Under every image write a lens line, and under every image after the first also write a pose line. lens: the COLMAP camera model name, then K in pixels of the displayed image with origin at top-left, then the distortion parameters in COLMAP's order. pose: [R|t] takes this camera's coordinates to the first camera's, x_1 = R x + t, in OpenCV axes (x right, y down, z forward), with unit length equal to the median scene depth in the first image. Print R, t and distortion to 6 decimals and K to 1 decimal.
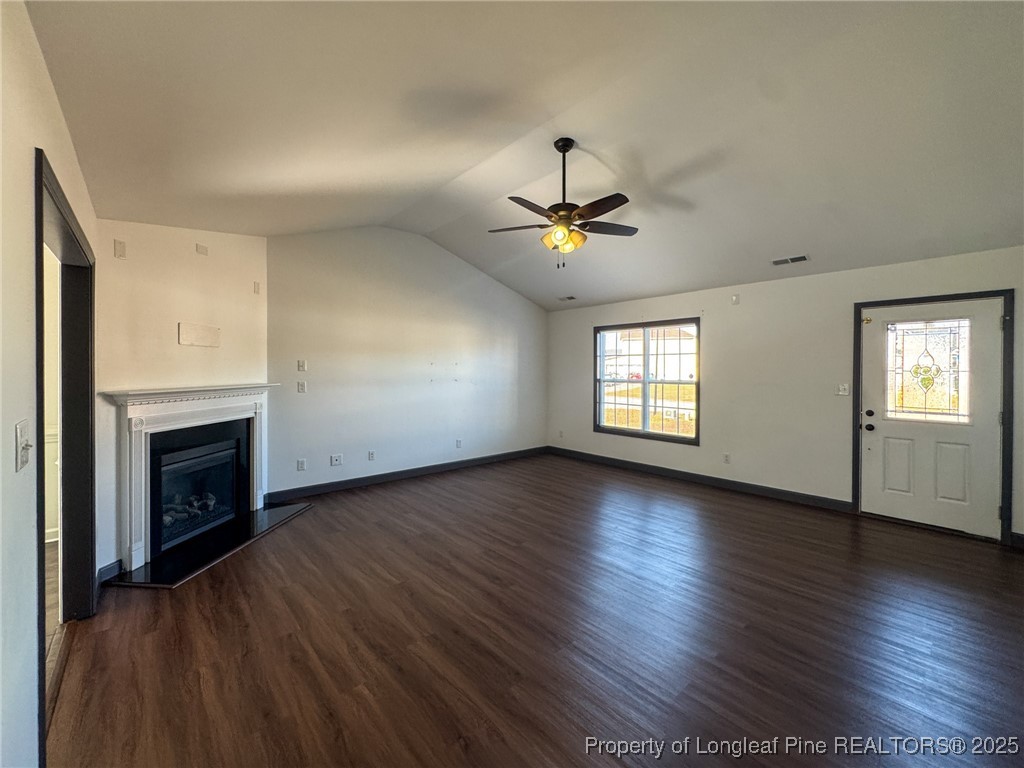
lens RADIAL K [[422.6, 0, 521.6], [0, 422.6, 371.8], [0, 0, 1]] dist [-0.002239, -0.000168]
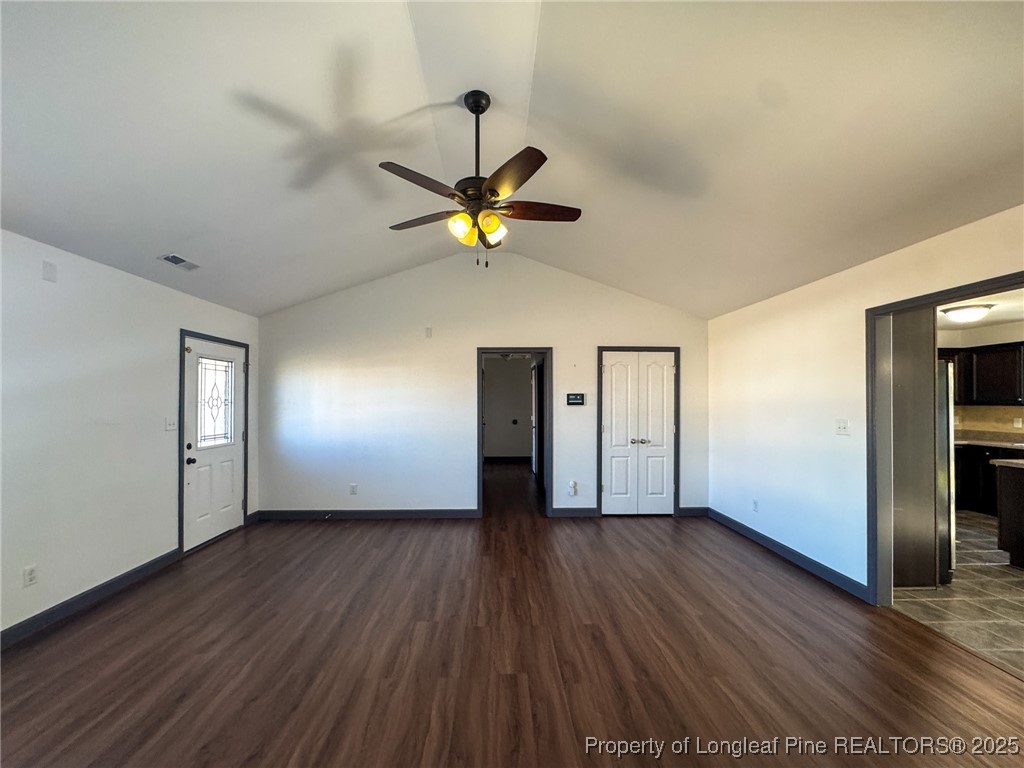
lens RADIAL K [[415.0, 0, 504.1], [0, 415.0, 398.4], [0, 0, 1]] dist [-0.001388, -0.000099]
pose [[-0.758894, 0.002542, 0.651209, -0.313610], [0.003327, 0.999994, -0.000027, -0.008011], [-0.651206, 0.002146, -0.758898, 1.162115]]
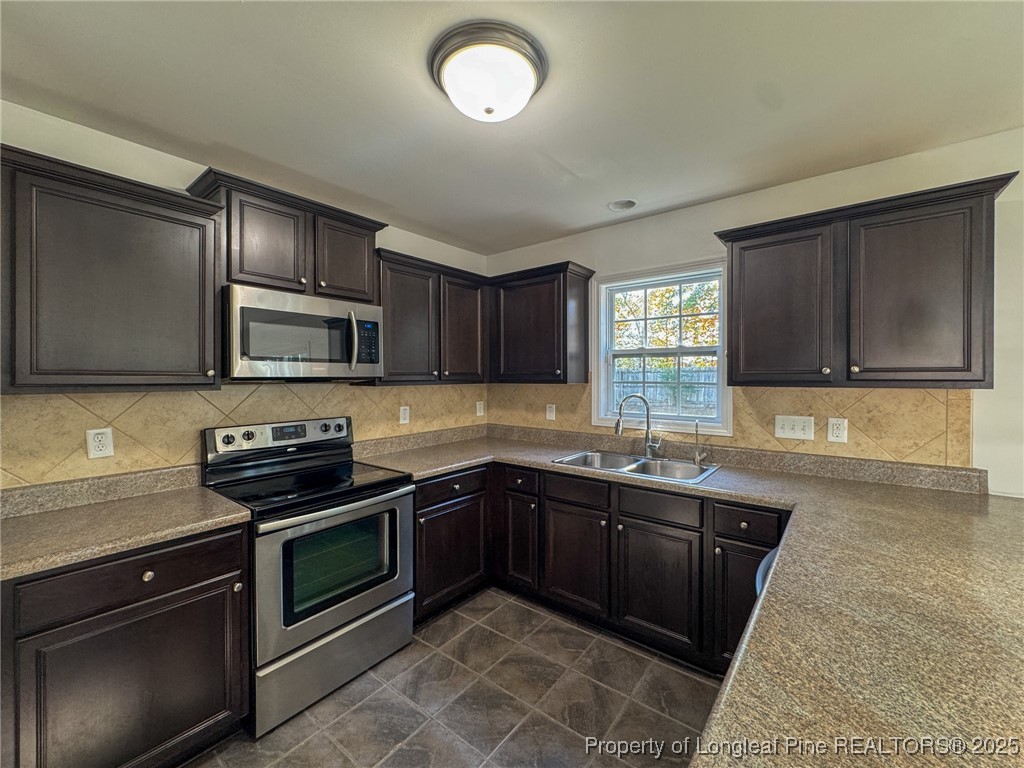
lens RADIAL K [[417.2, 0, 511.2], [0, 417.2, 377.6], [0, 0, 1]] dist [0.001224, 0.000180]
pose [[-0.985821, 0.000632, -0.167799, -0.476093], [-0.000615, 0.999973, 0.007379, 0.004279], [0.167799, 0.007377, -0.985794, -0.023406]]
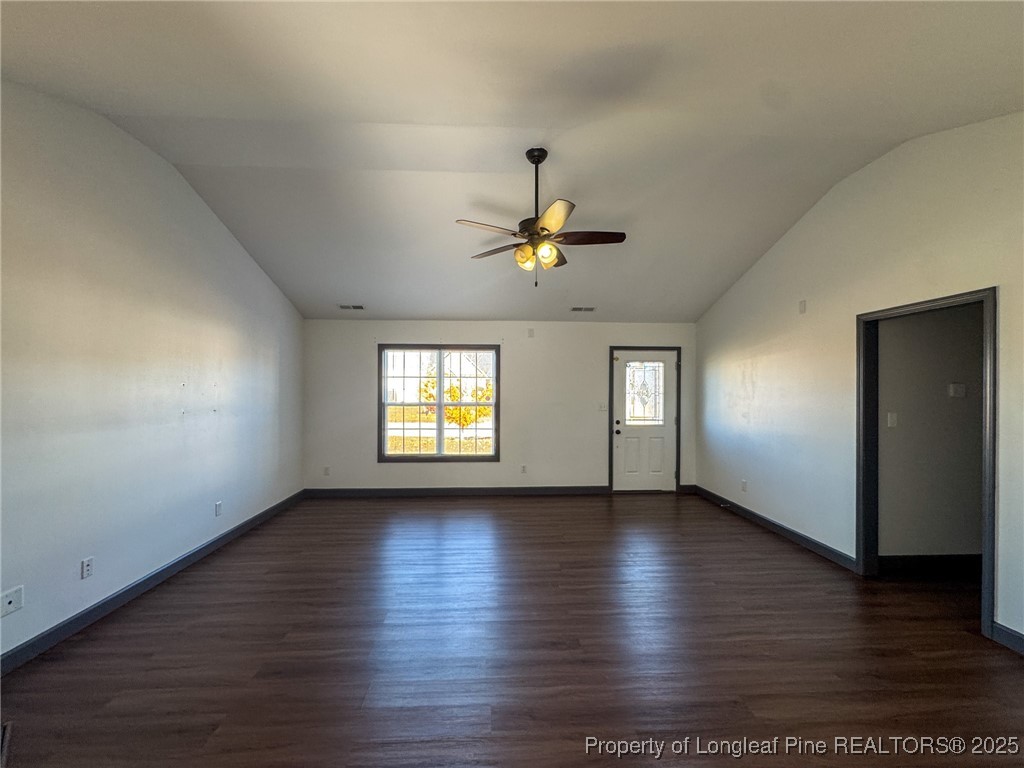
lens RADIAL K [[420.5, 0, 509.0], [0, 420.5, 388.7], [0, 0, 1]] dist [-0.000081, 0.000071]
pose [[0.626412, 0.000807, 0.779492, -0.508799], [0.002511, 0.999992, -0.003053, -0.013618], [-0.779488, 0.003869, 0.626405, 0.353489]]
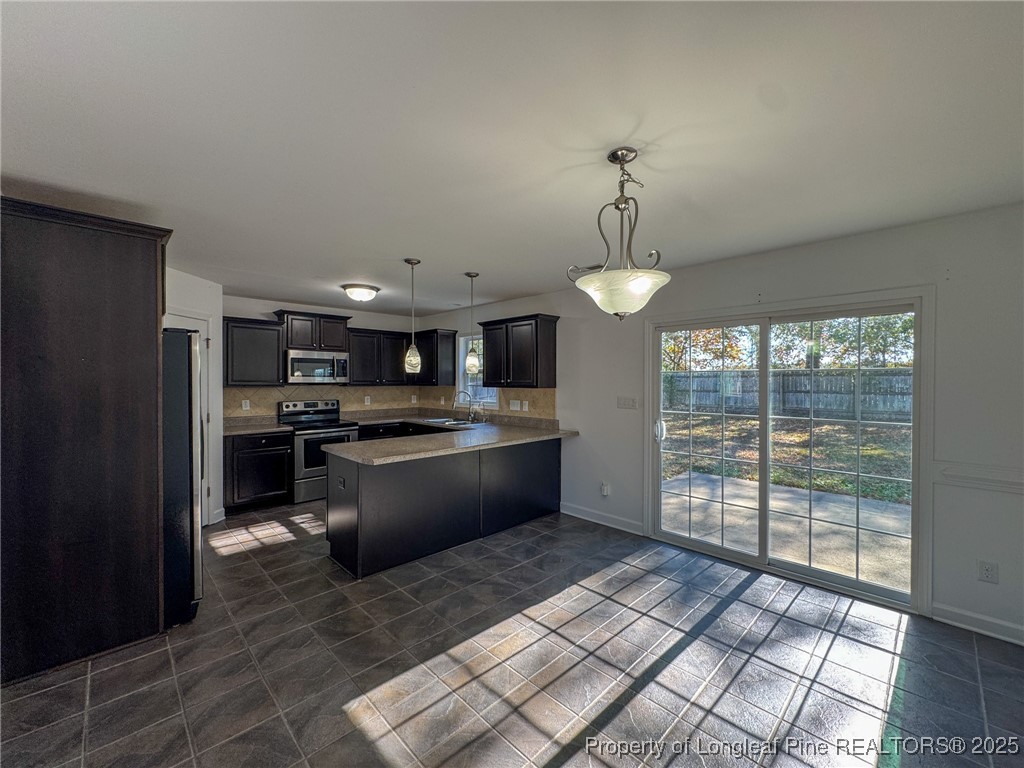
lens RADIAL K [[422.8, 0, 518.2], [0, 422.8, 384.9], [0, 0, 1]] dist [-0.000874, -0.000033]
pose [[-0.998730, -0.003075, -0.050281, -0.836668], [-0.003931, 0.999849, 0.016929, -0.008462], [0.050221, 0.017106, -0.998592, 0.696007]]
